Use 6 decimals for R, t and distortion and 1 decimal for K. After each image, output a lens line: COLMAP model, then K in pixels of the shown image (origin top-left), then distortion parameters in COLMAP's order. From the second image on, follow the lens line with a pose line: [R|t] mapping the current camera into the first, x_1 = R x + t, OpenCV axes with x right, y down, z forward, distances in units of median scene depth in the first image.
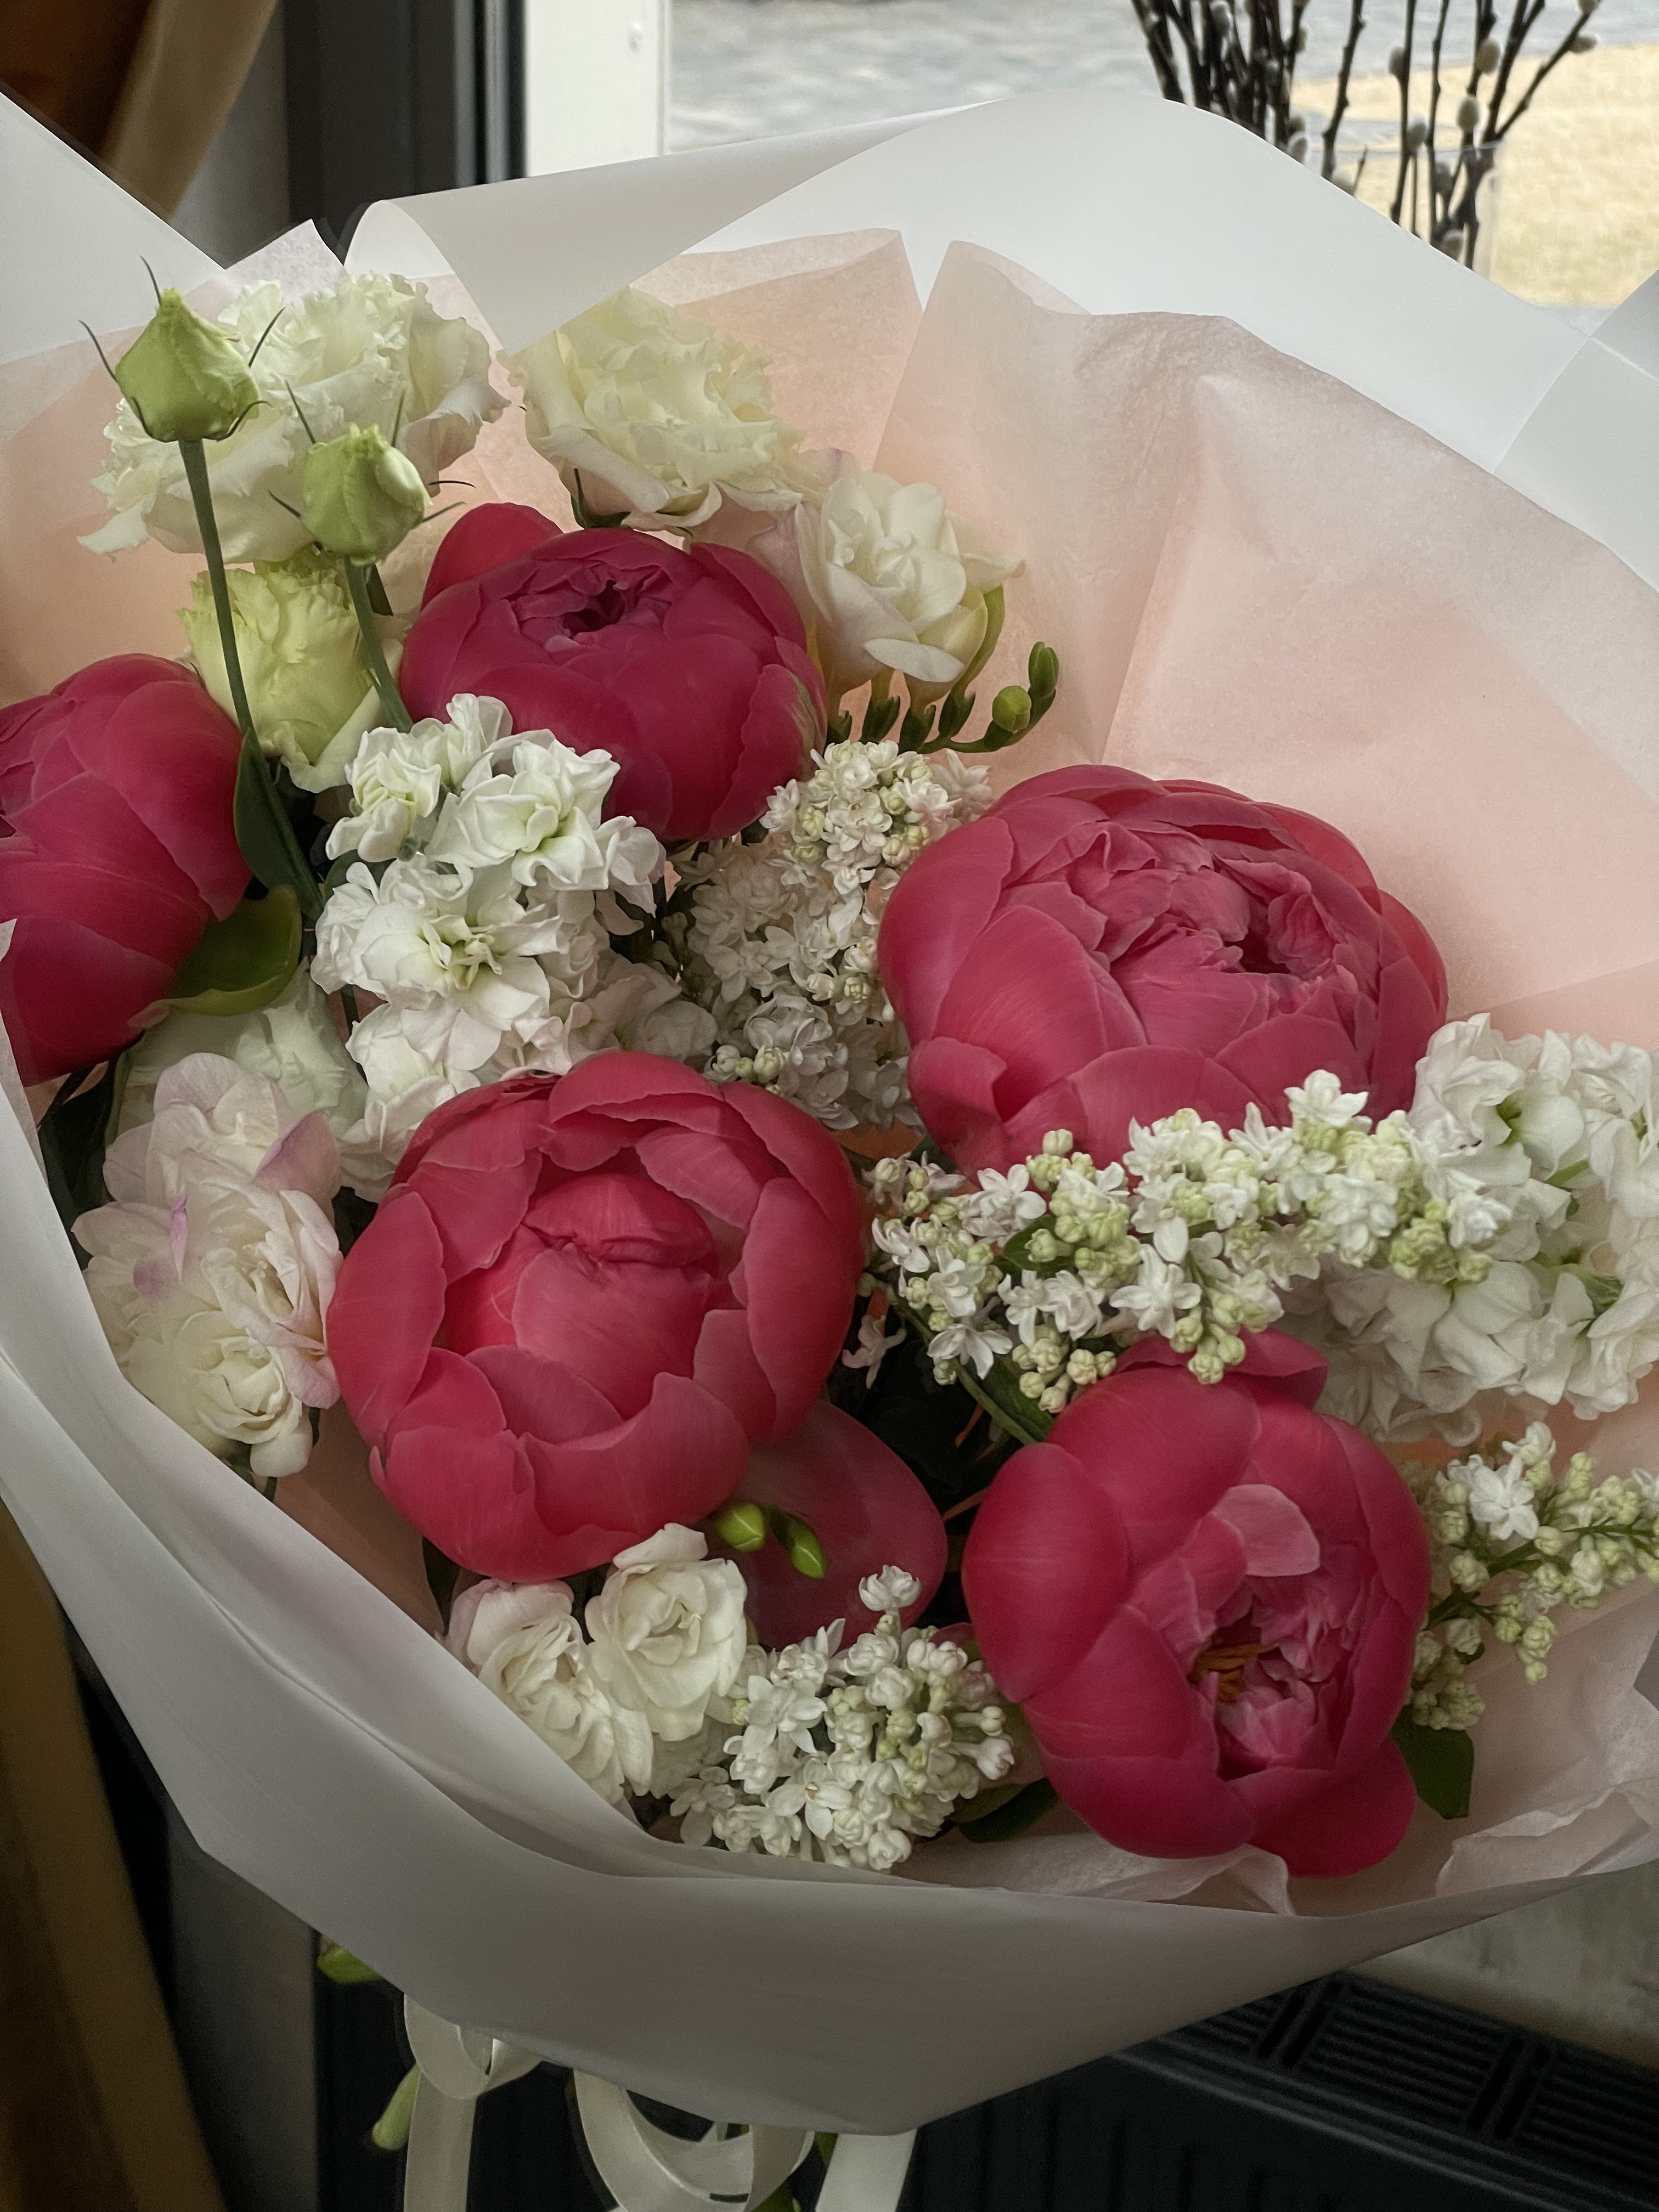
lens RADIAL K [[2964.5, 0, 829.8], [0, 2964.5, 1228.2], [0, 0, 1]] dist [0.011430, -0.087994]
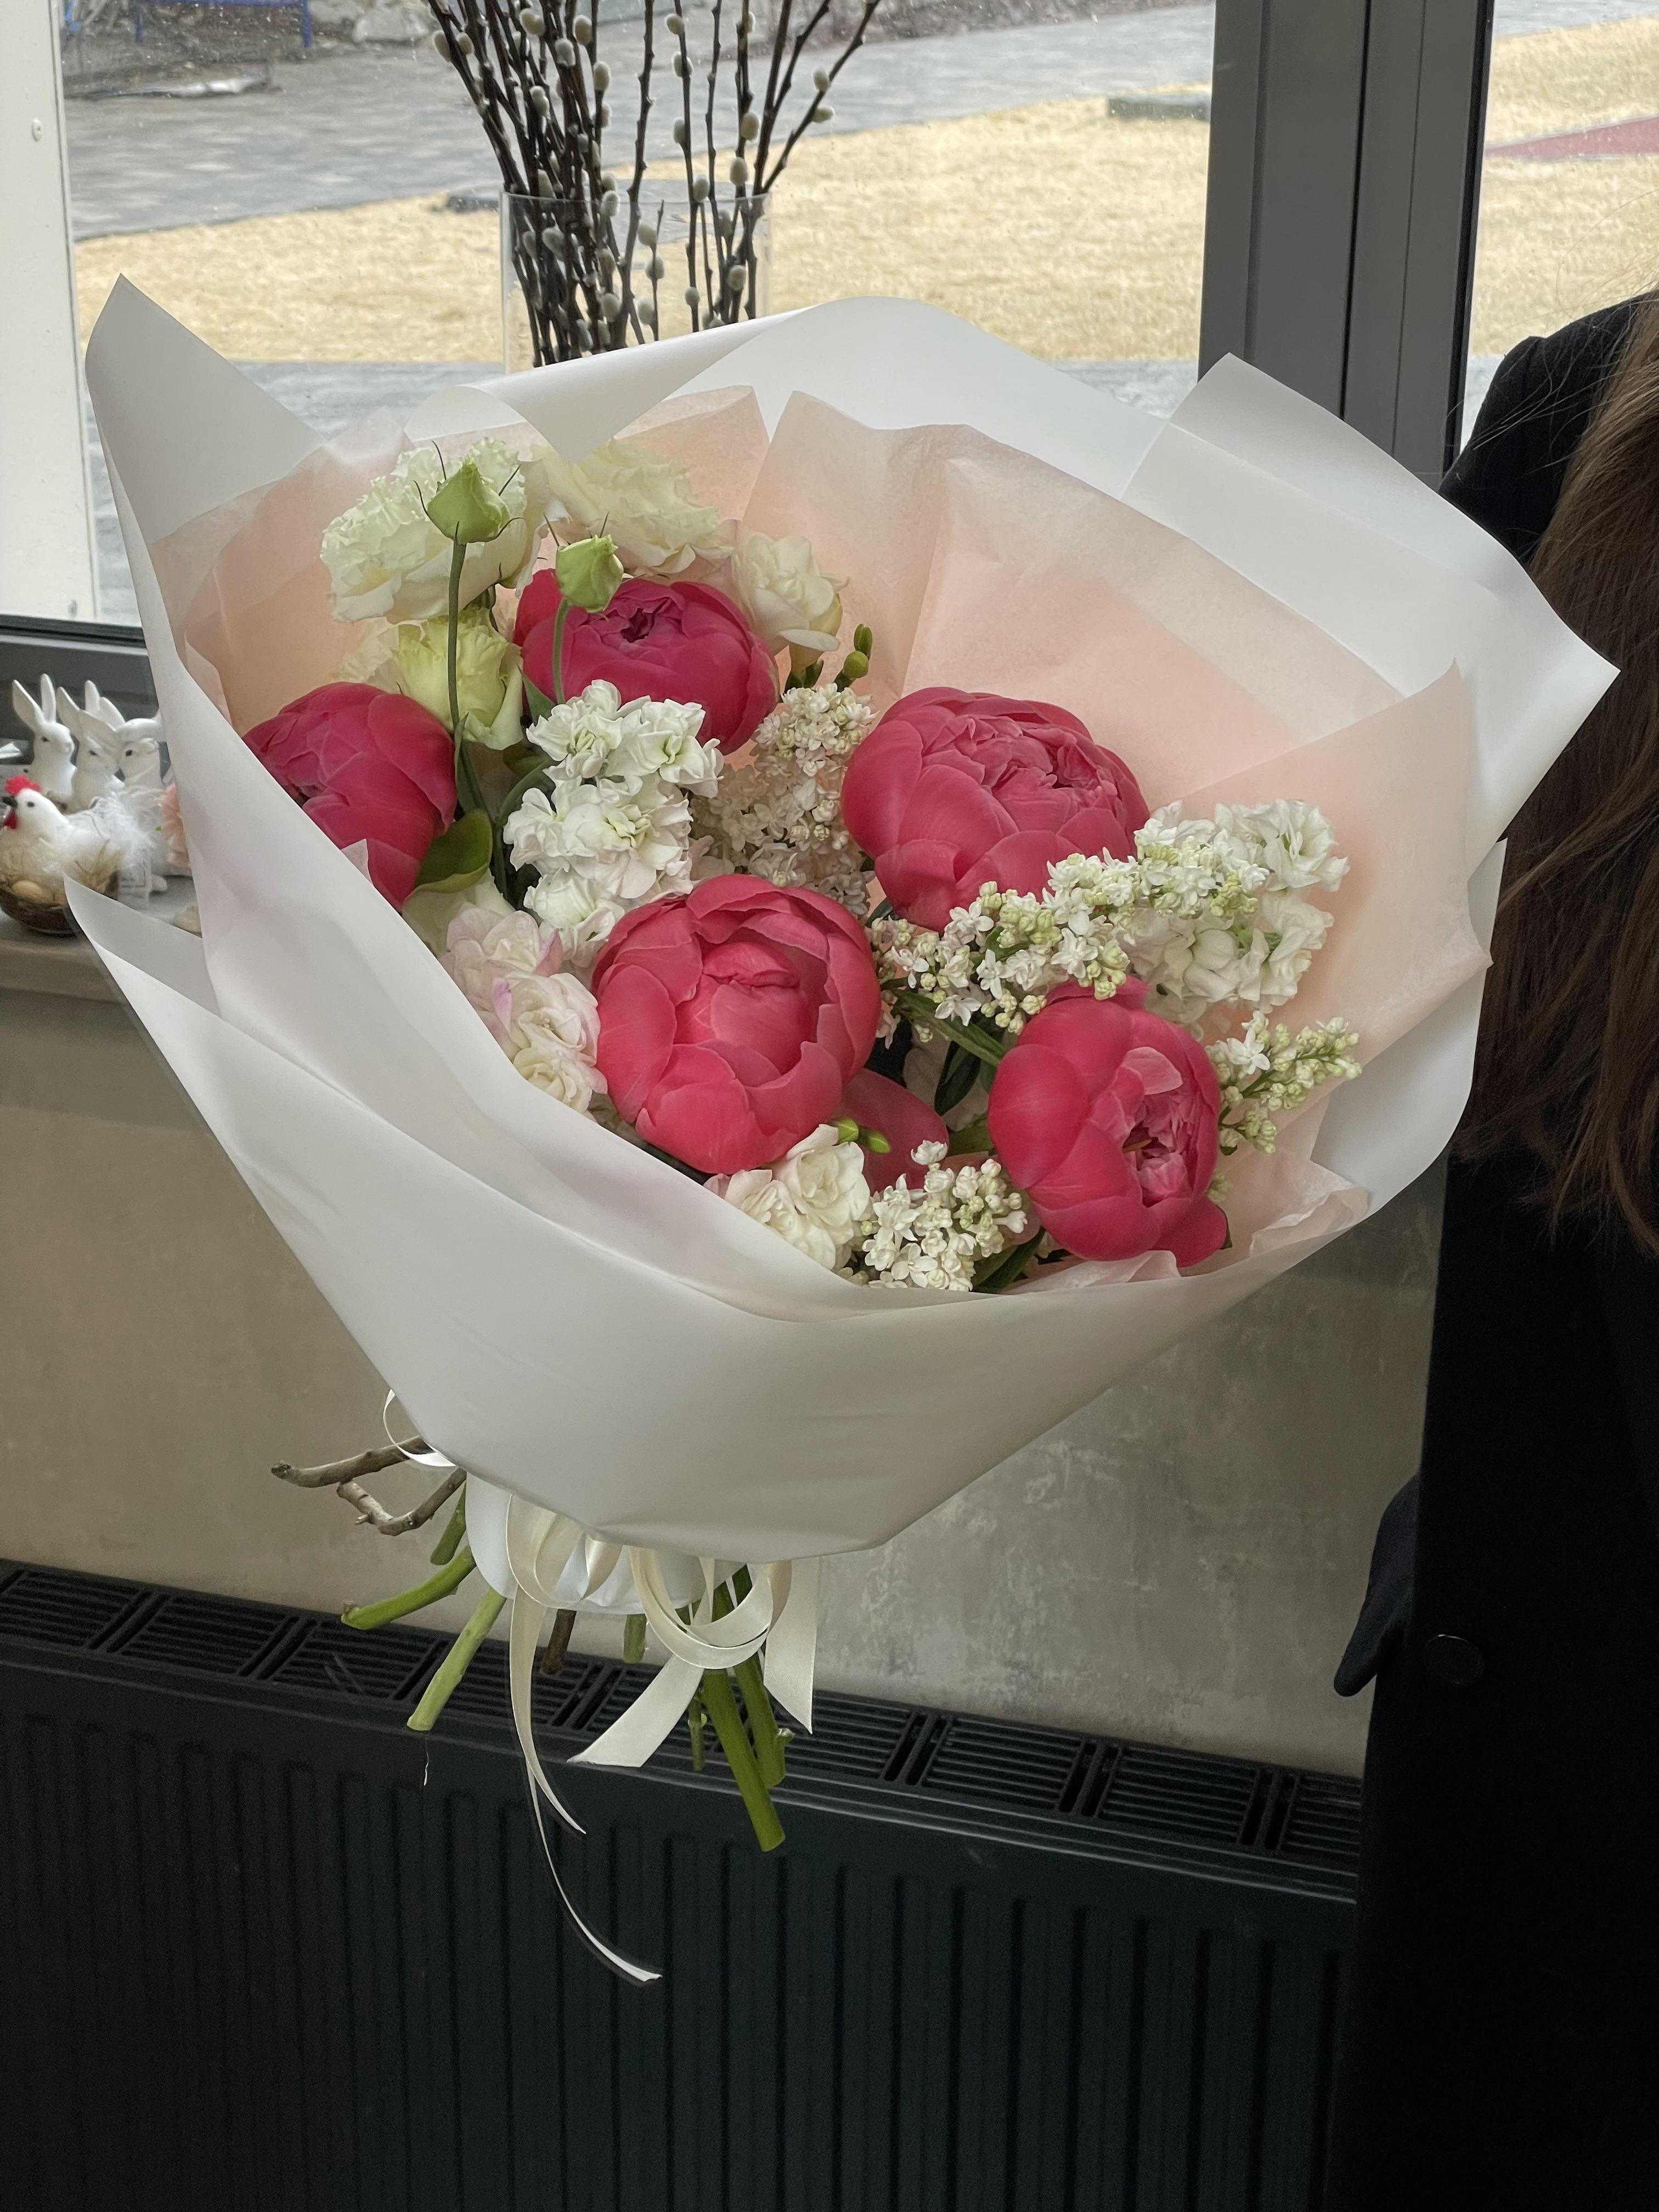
lens RADIAL K [[3220.8, 0, 829.5], [0, 3220.8, 1106.0], [0, 0, 1]] dist [-0.008795, 0.002506]
pose [[0.954007, -0.134772, 0.267783, -0.539621], [0.148283, 0.988465, -0.030794, 0.142485], [-0.260545, 0.069085, 0.962987, -0.824719]]
